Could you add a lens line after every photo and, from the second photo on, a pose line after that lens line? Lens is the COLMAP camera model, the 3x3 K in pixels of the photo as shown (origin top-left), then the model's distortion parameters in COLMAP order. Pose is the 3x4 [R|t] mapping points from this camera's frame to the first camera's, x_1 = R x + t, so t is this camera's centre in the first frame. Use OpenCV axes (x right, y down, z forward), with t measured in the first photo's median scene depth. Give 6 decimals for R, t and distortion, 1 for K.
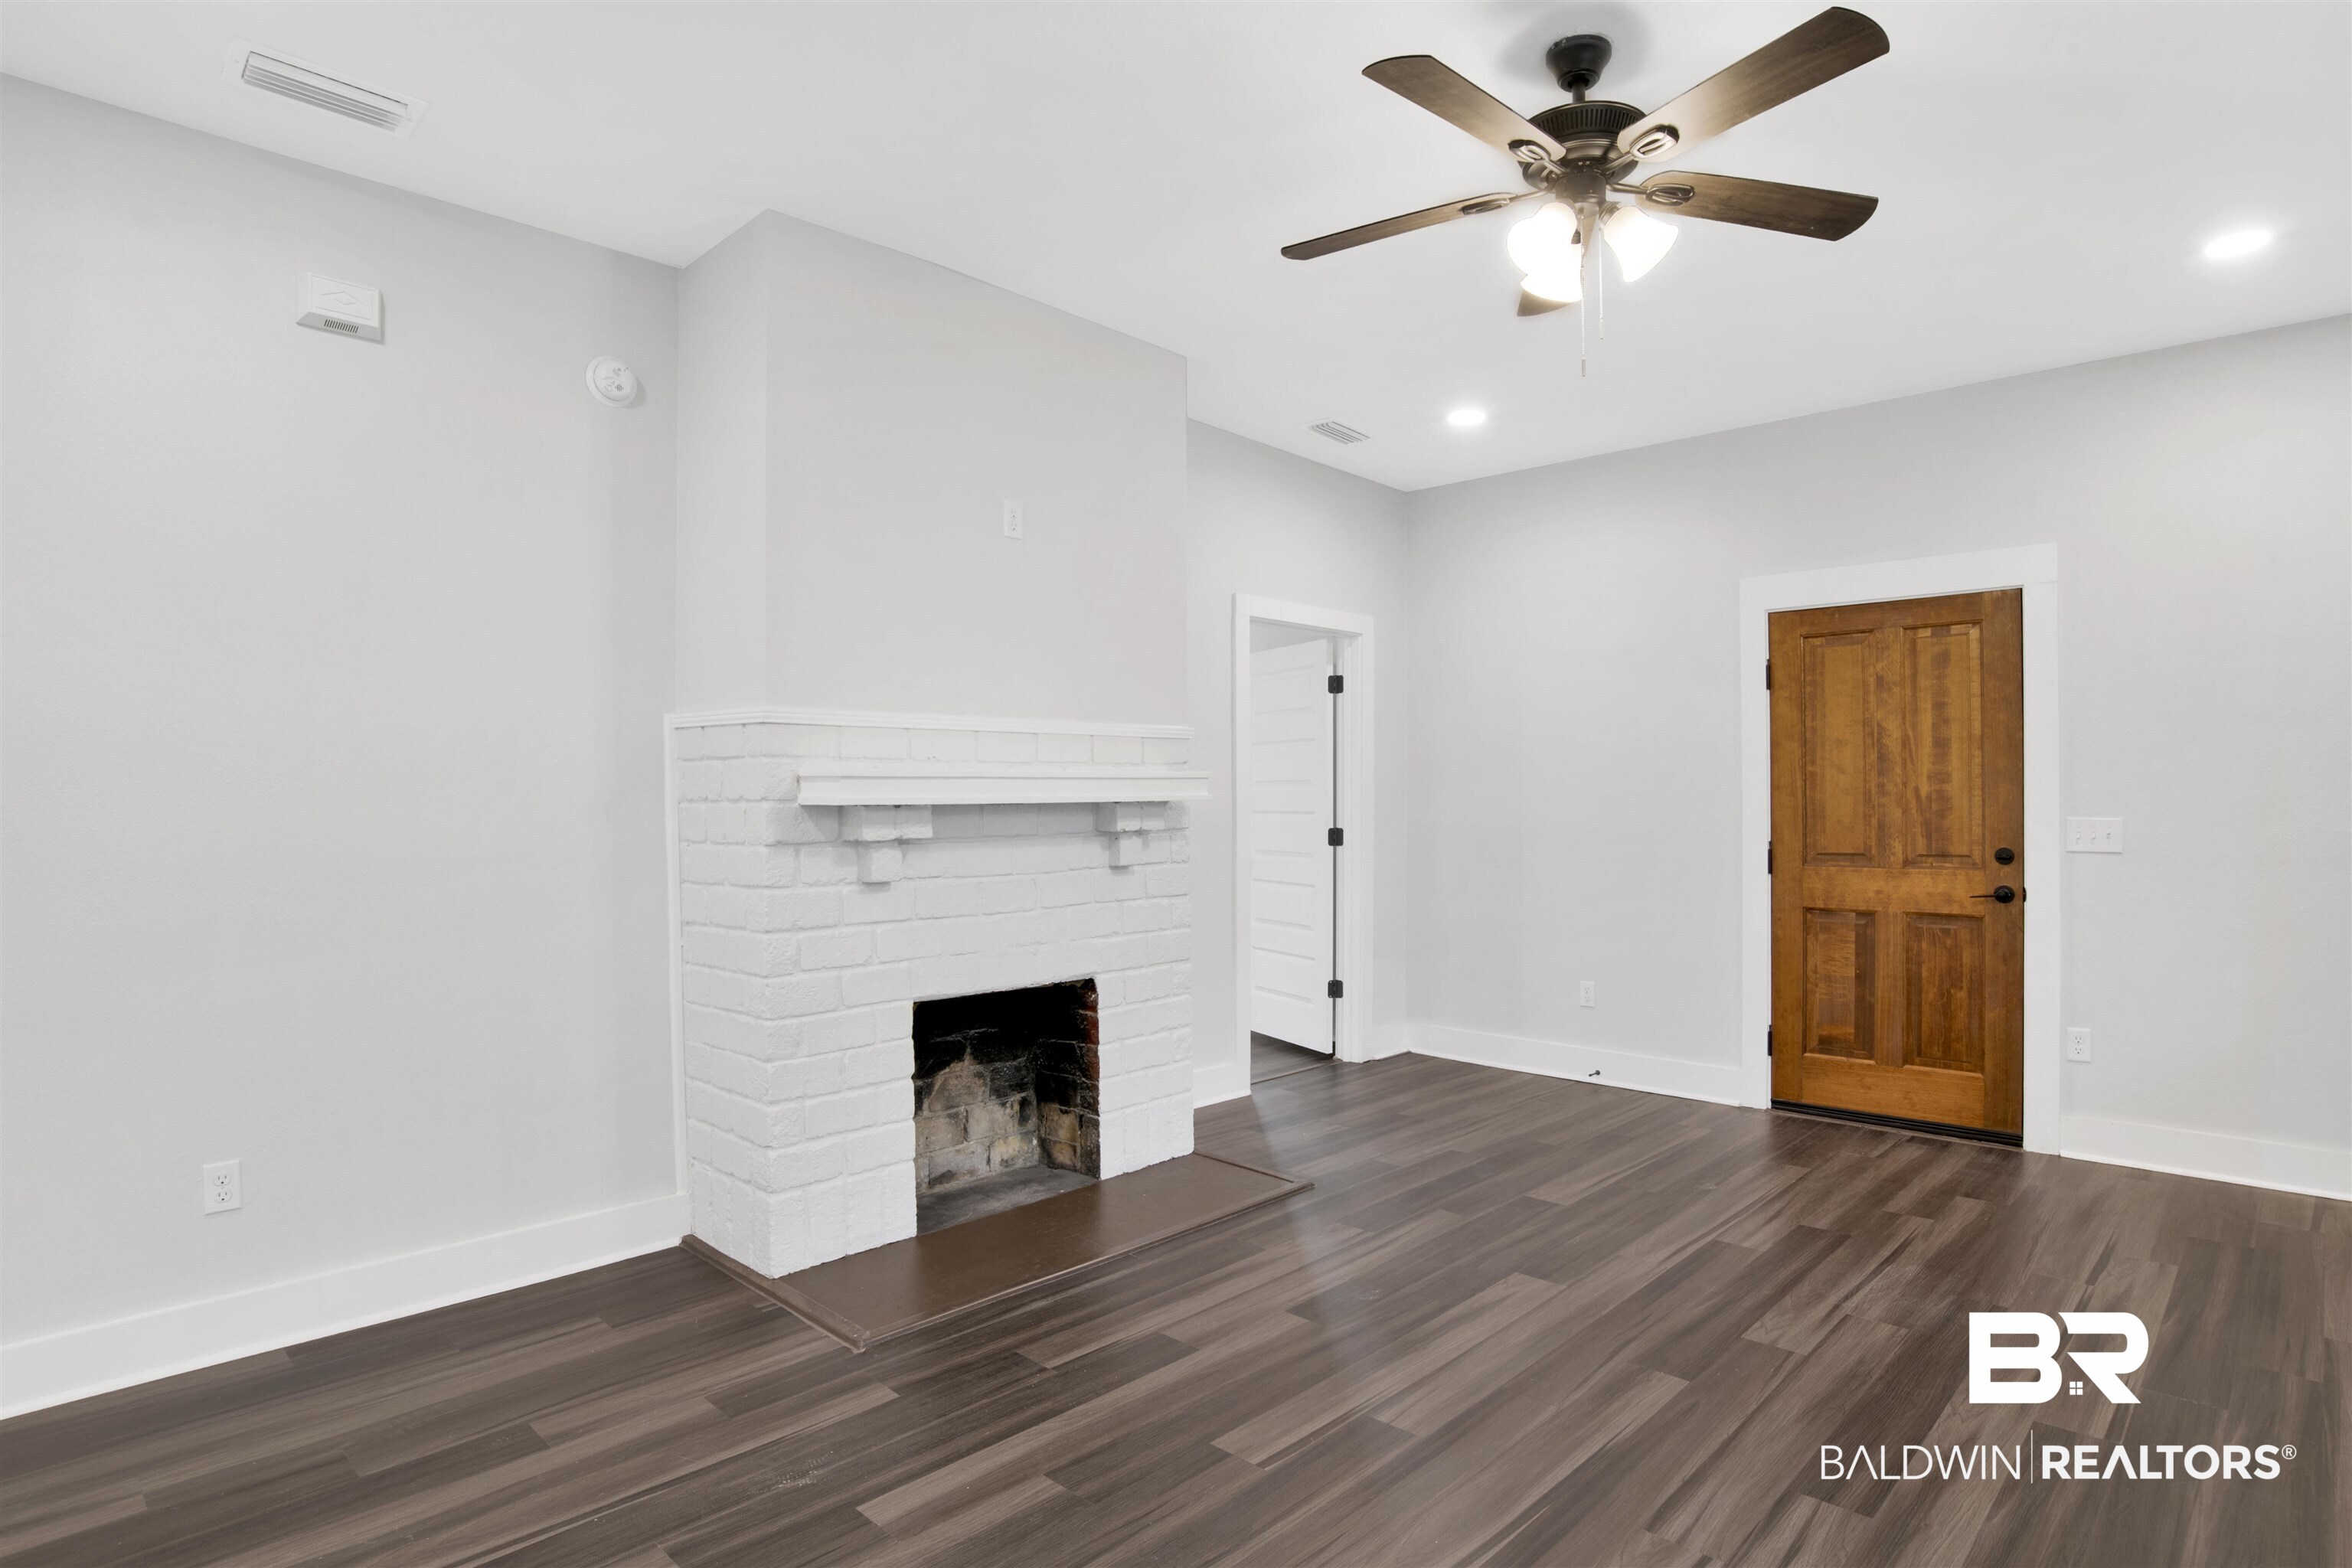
lens RADIAL K [[1244.5, 0, 1199.4], [0, 1244.5, 791.6], [0, 0, 1]] dist [-0.071869, 0.024956]
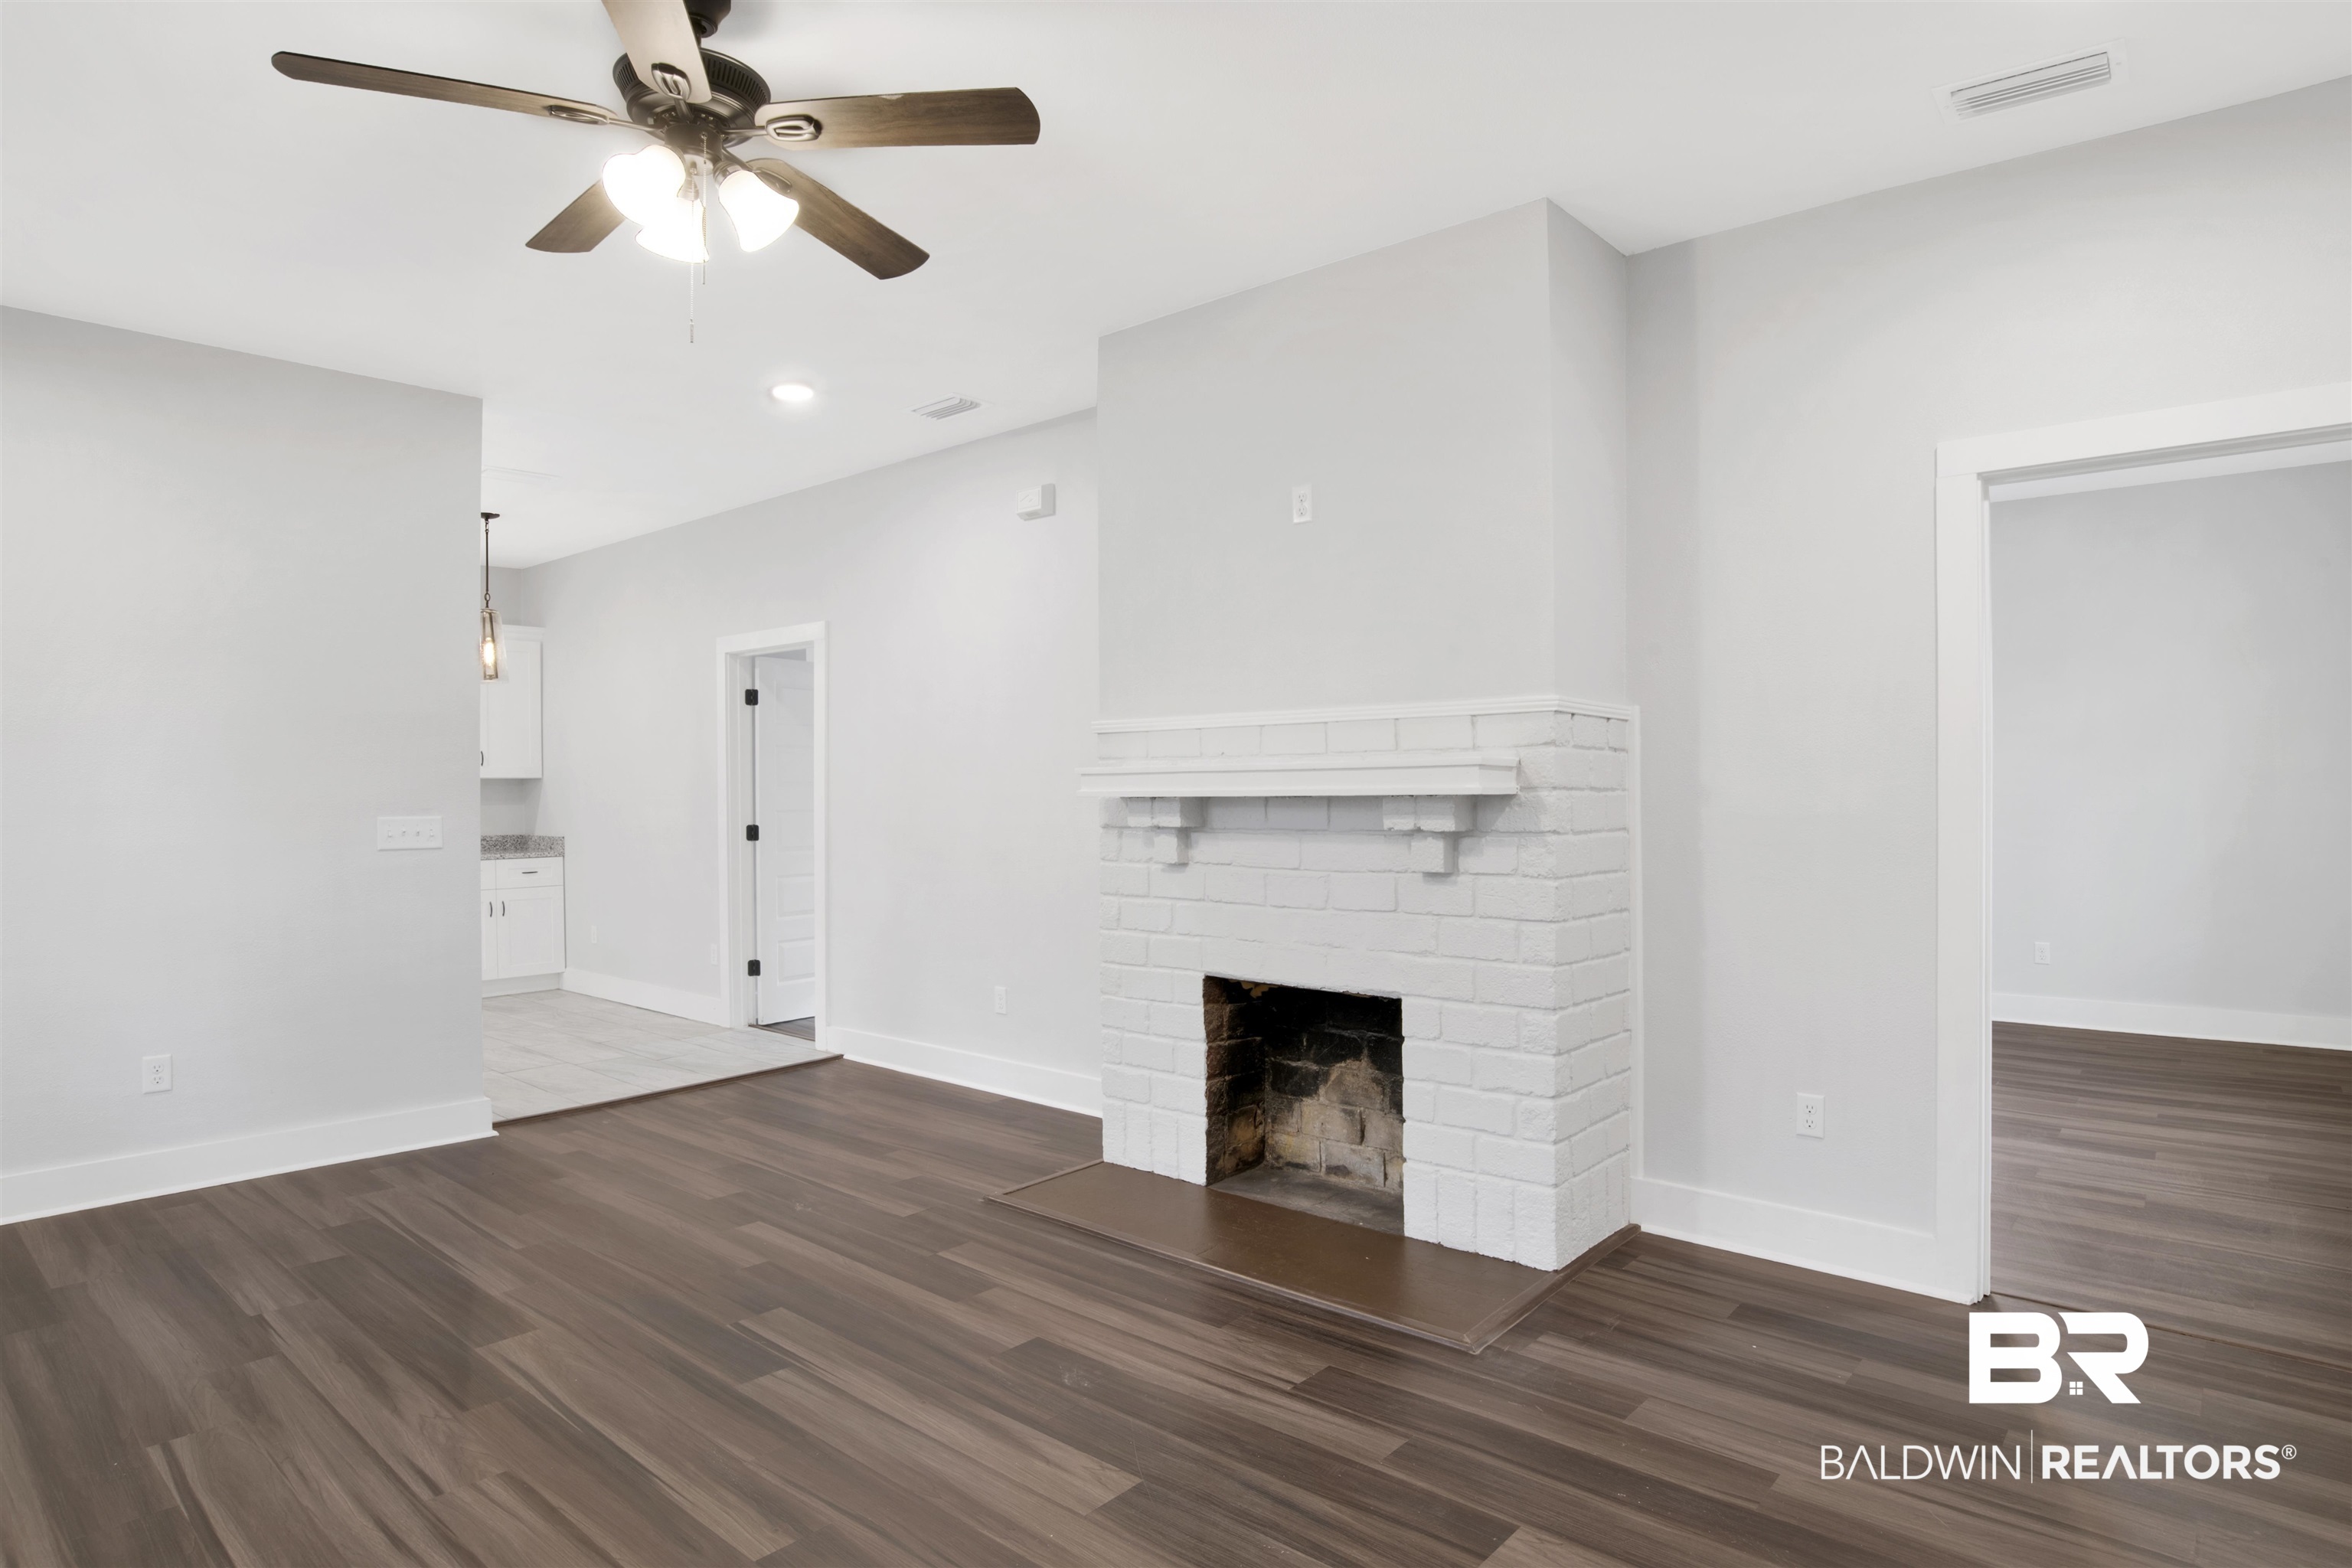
lens RADIAL K [[1244.5, 0, 1199.4], [0, 1244.5, 791.6], [0, 0, 1]] dist [-0.071869, 0.024956]
pose [[0.066549, 0.002093, -0.997781, 0.692785], [0.006520, 0.999976, 0.002532, 0.002298], [0.997762, -0.006674, 0.066534, 0.726537]]
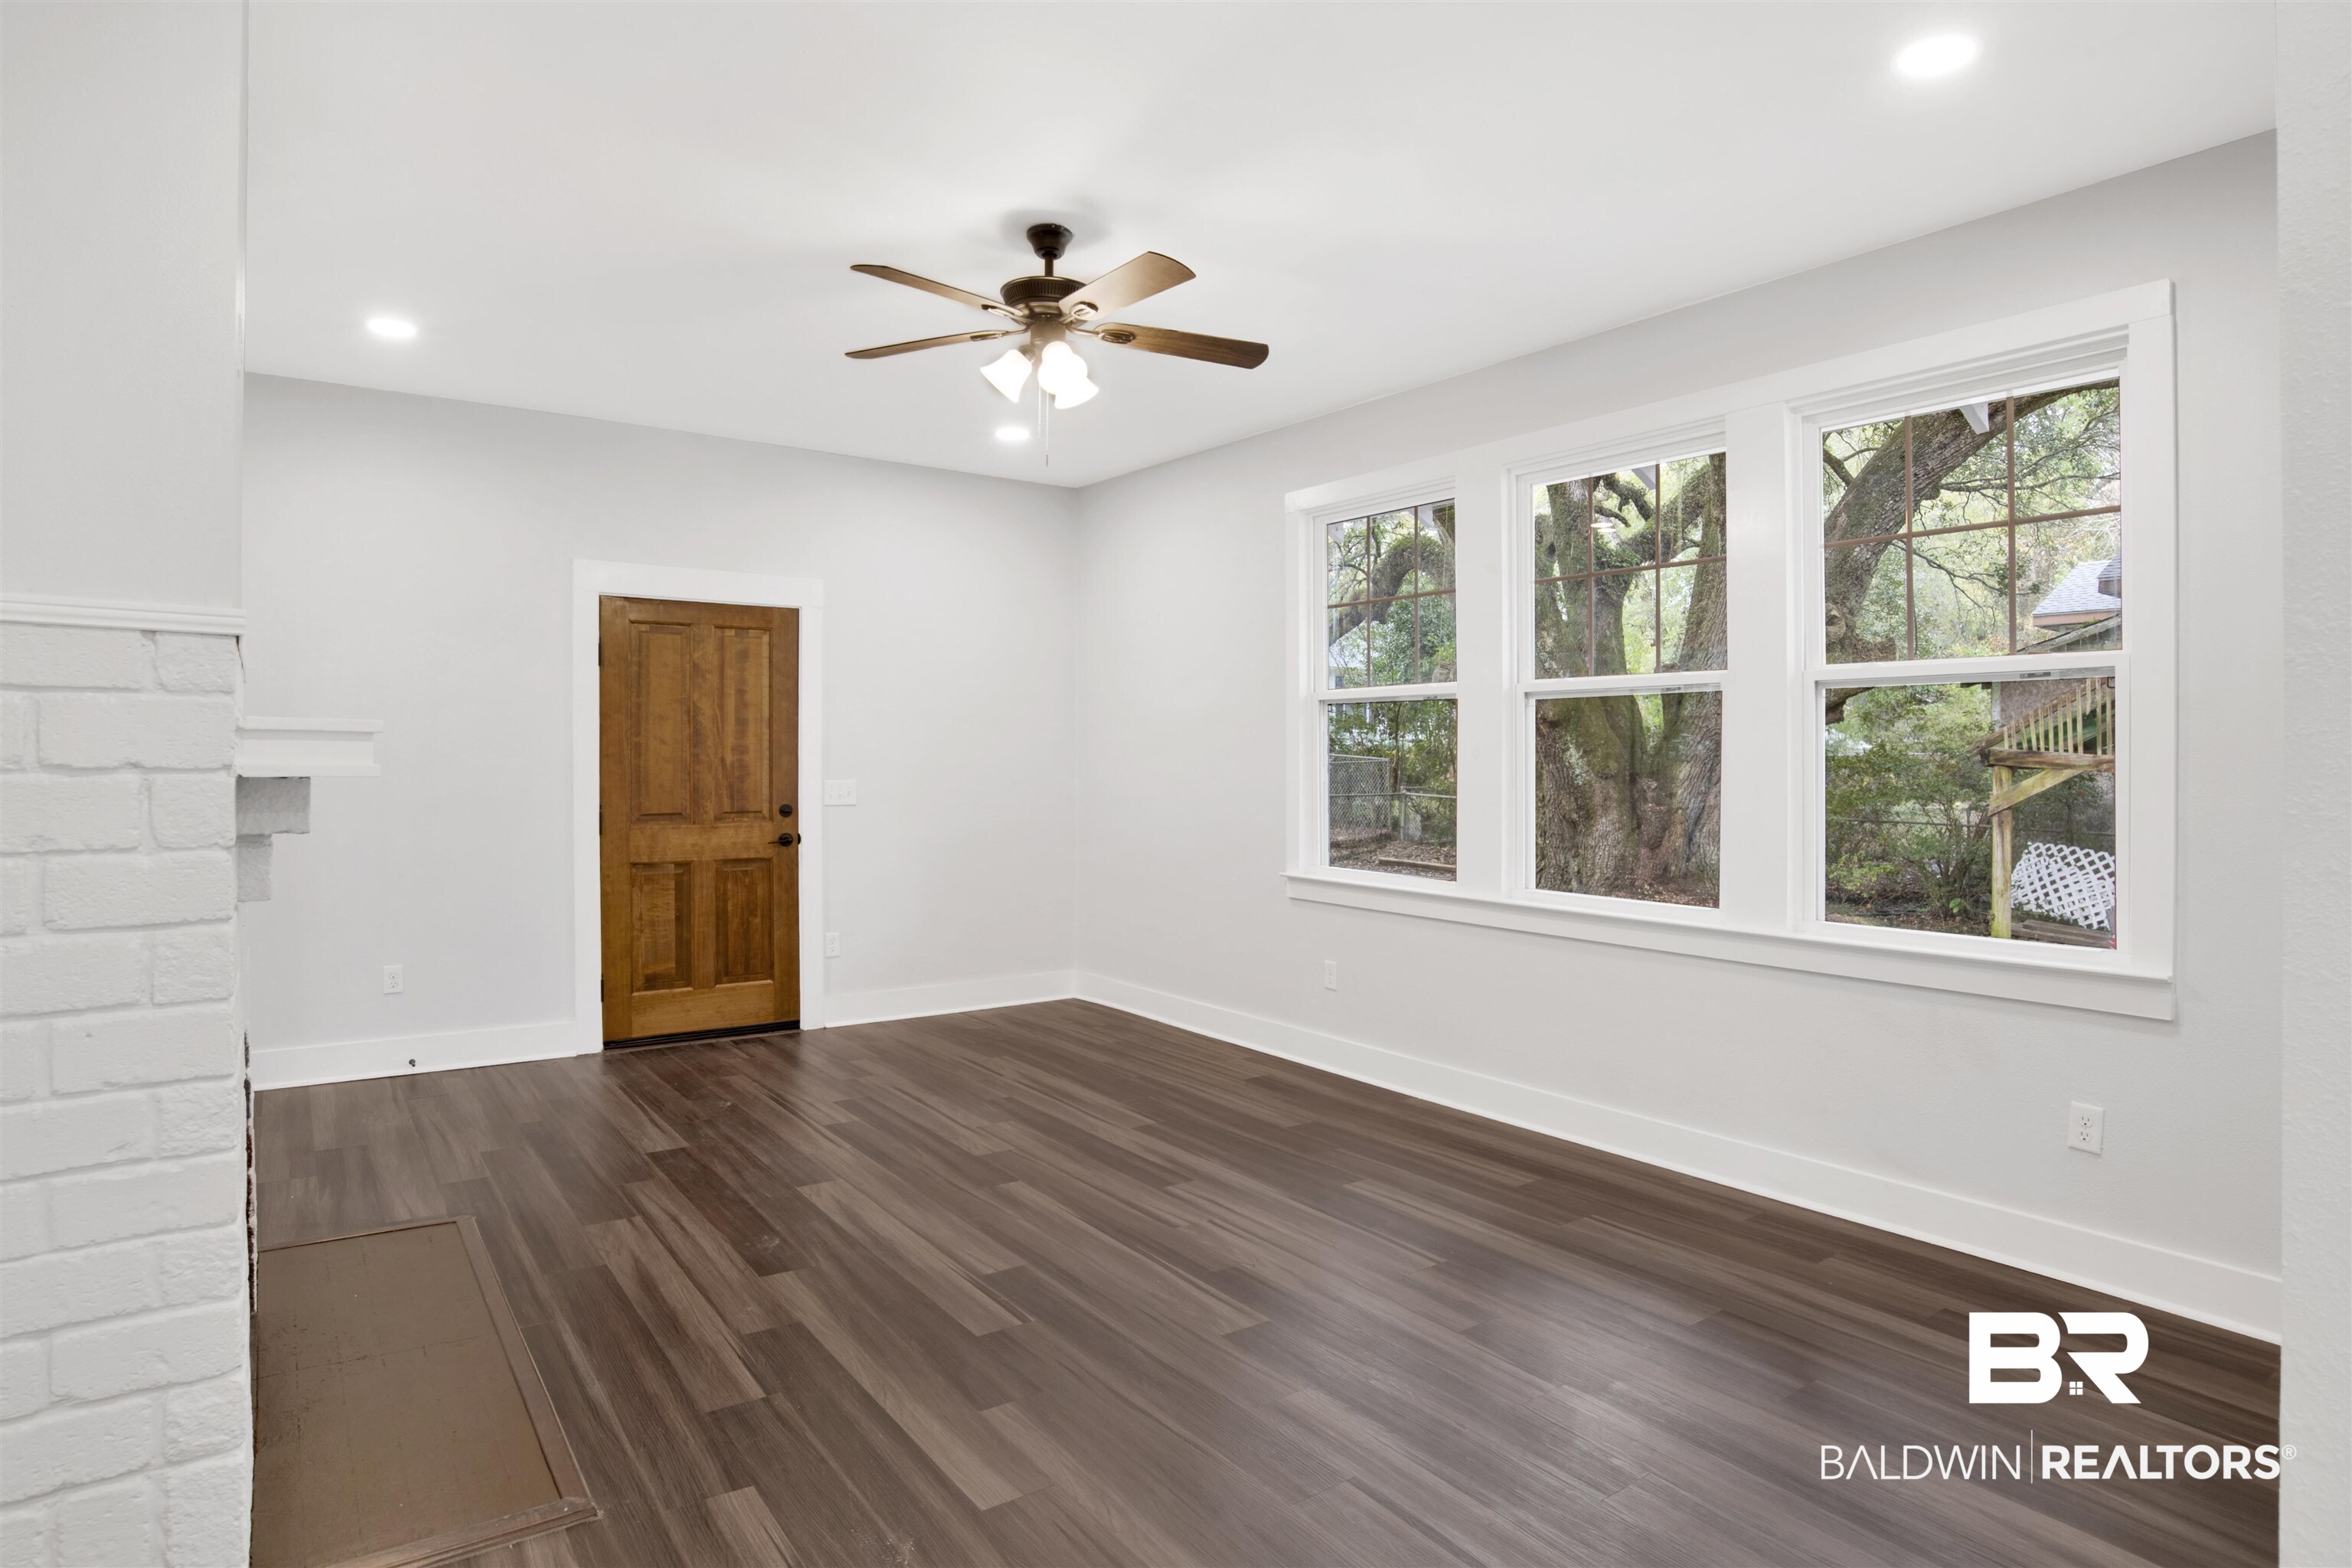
lens RADIAL K [[1284.8, 0, 1174.4], [0, 1284.8, 749.0], [0, 0, 1]] dist [-0.074983, -0.000143]
pose [[0.189524, 0.010453, 0.981820, -0.607854], [-0.009318, 0.999917, -0.008847, -0.004960], [-0.981832, -0.007472, 0.189606, 0.321354]]
